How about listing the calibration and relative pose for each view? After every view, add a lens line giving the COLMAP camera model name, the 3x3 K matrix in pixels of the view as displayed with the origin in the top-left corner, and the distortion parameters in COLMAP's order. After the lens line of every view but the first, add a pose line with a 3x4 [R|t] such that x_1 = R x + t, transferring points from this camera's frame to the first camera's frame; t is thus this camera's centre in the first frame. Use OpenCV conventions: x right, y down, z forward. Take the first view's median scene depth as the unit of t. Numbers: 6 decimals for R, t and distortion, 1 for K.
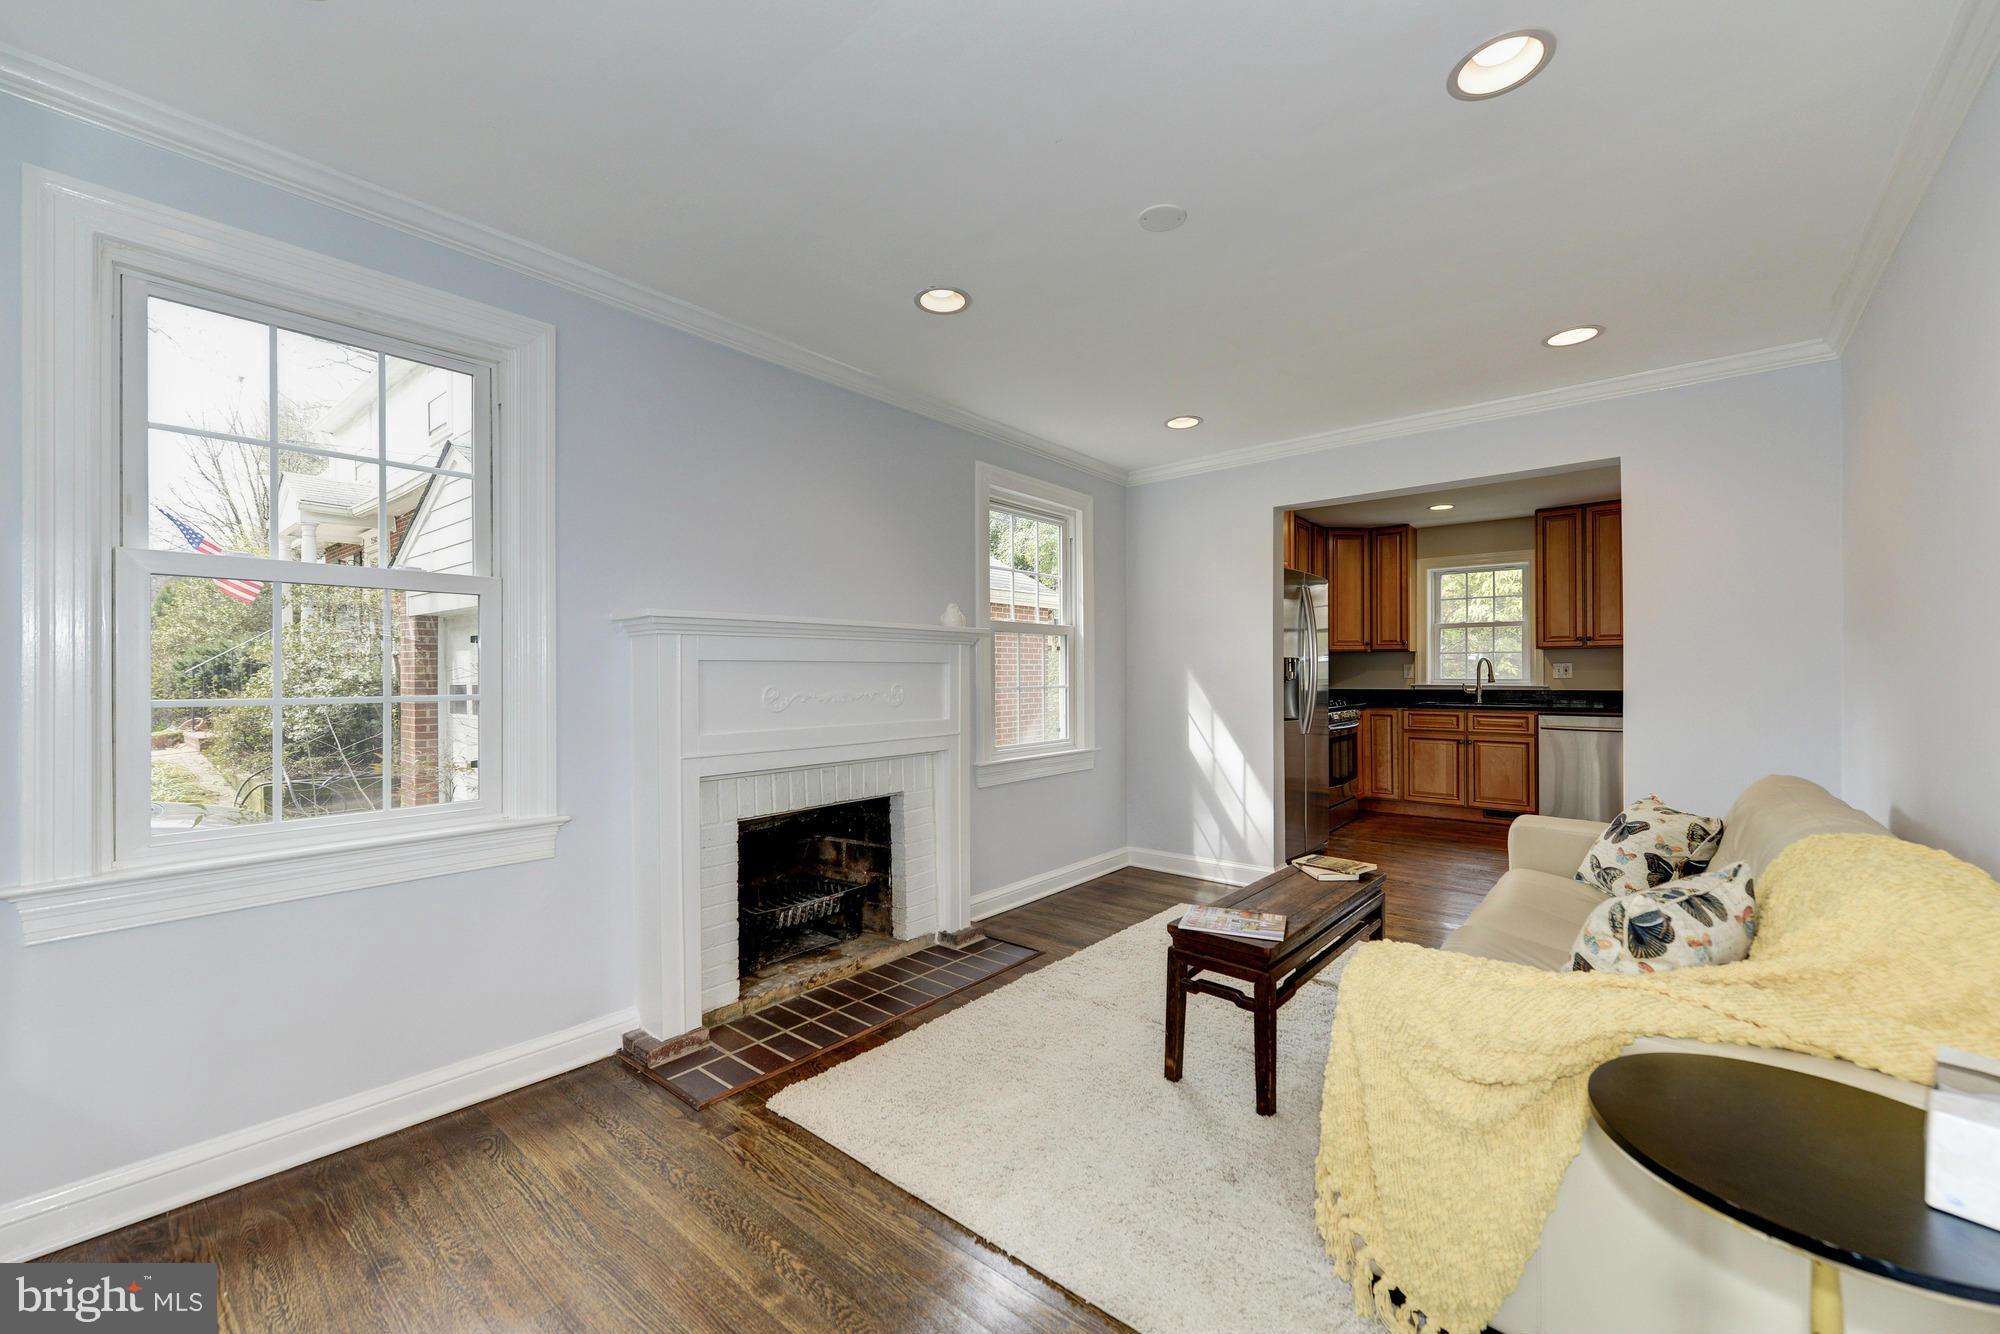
lens RADIAL K [[803.5, 0, 991.2], [0, 803.5, 672.7], [0, 0, 1]] dist [-0.000022, -0.000038]
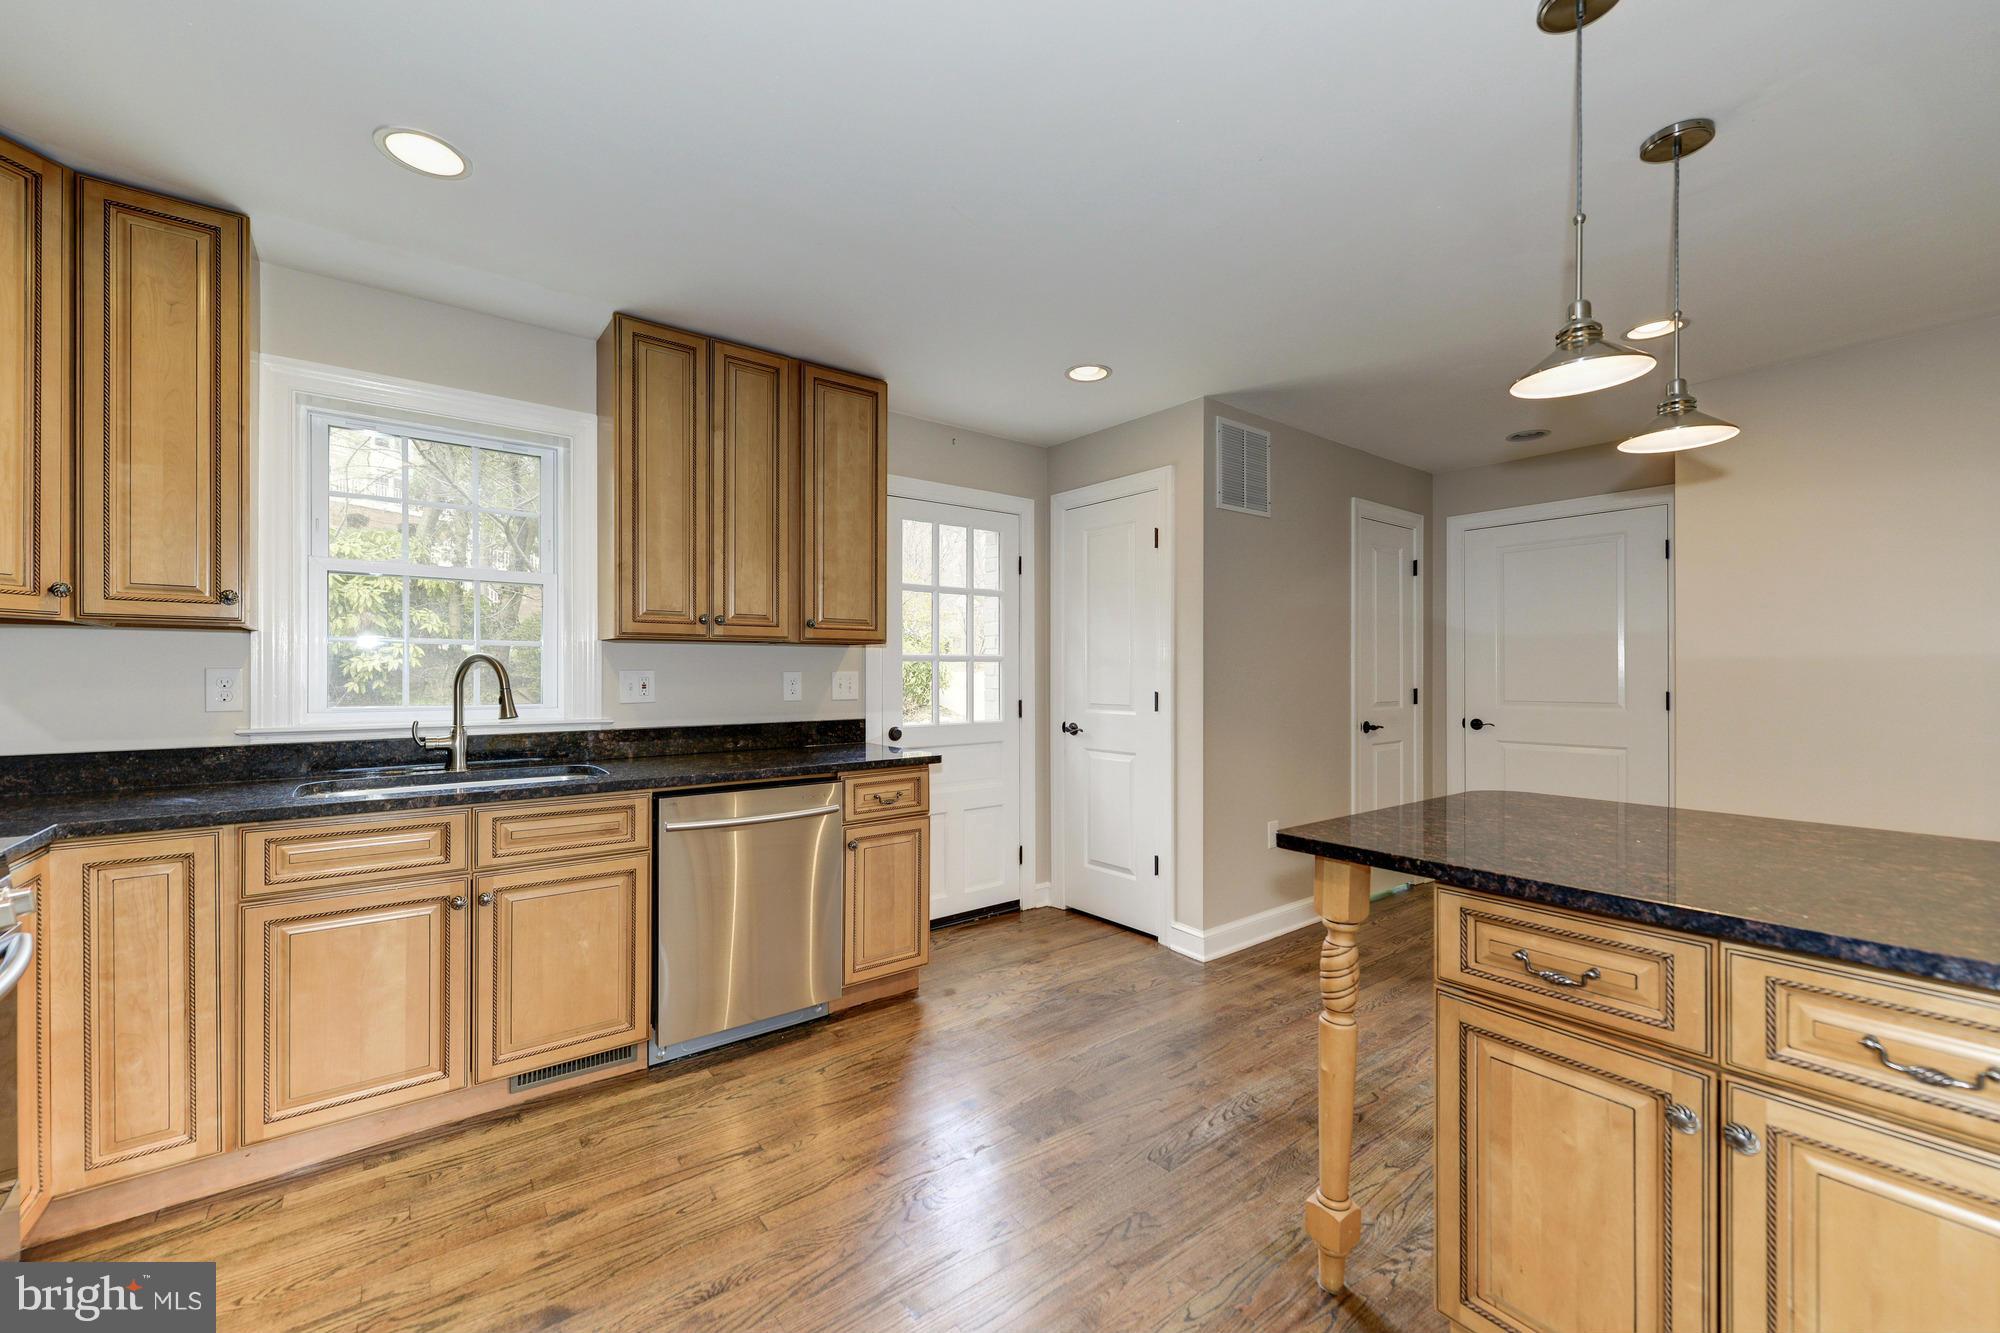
lens RADIAL K [[803.5, 0, 991.2], [0, 803.5, 672.2], [0, 0, 1]] dist [-0.000022, -0.000038]
pose [[0.214369, 0.005362, 0.976738, 0.295632], [-0.000910, 0.999986, -0.005290, -0.008229], [-0.976752, 0.000245, 0.214371, 0.690083]]
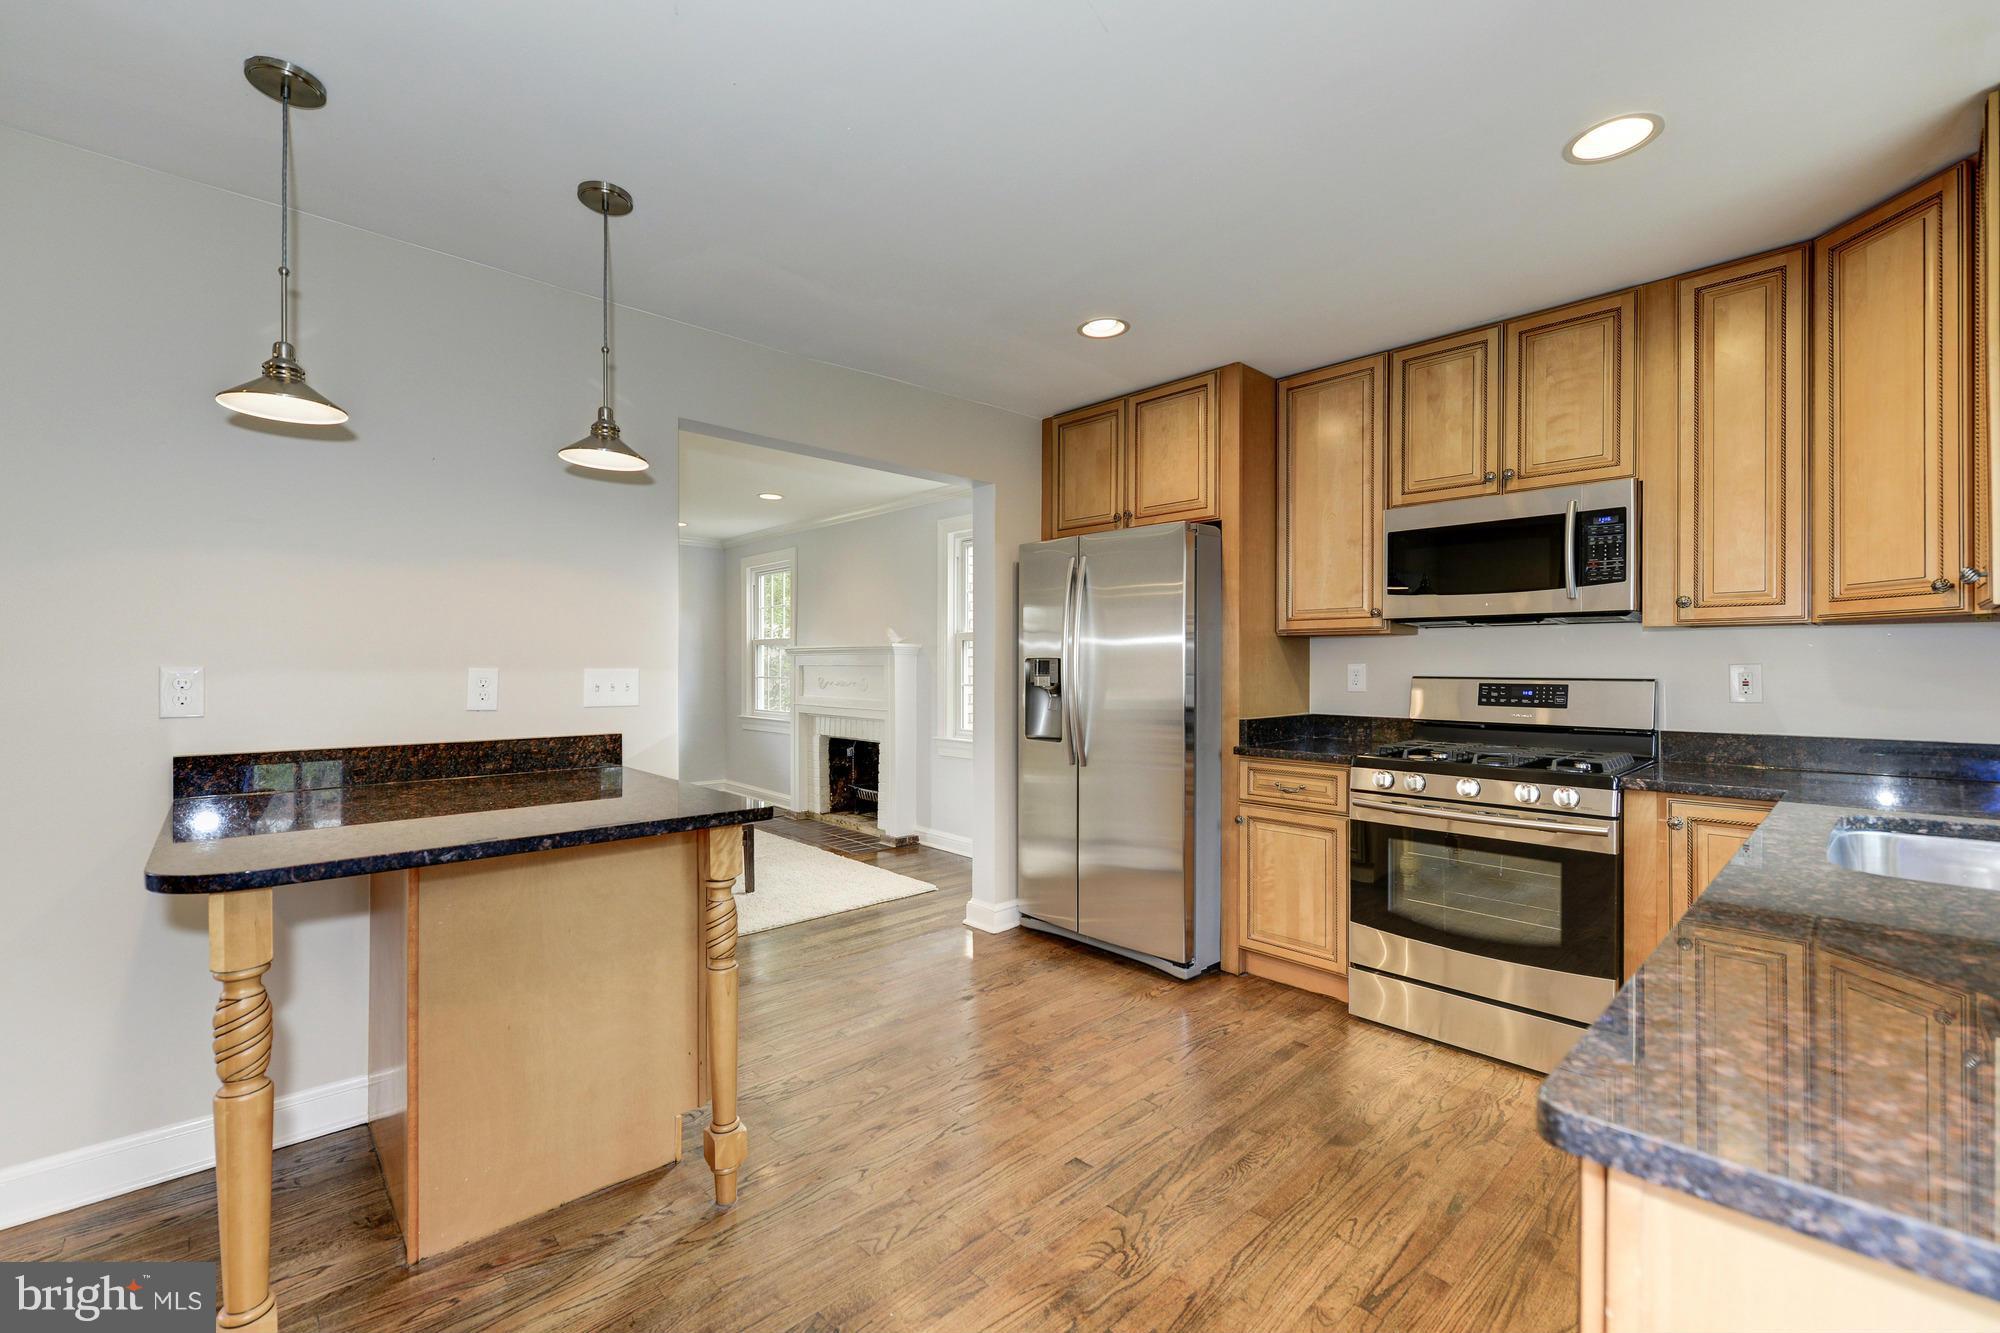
lens RADIAL K [[839.5, 0, 1000.0], [0, 839.5, 666.5], [0, 0, 1]] dist [-0.000013, -0.000054]
pose [[-0.124764, 0.006009, -0.992168, 0.852694], [0.000406, 0.999982, 0.006005, -0.011070], [0.992186, 0.000347, -0.124764, 0.774624]]
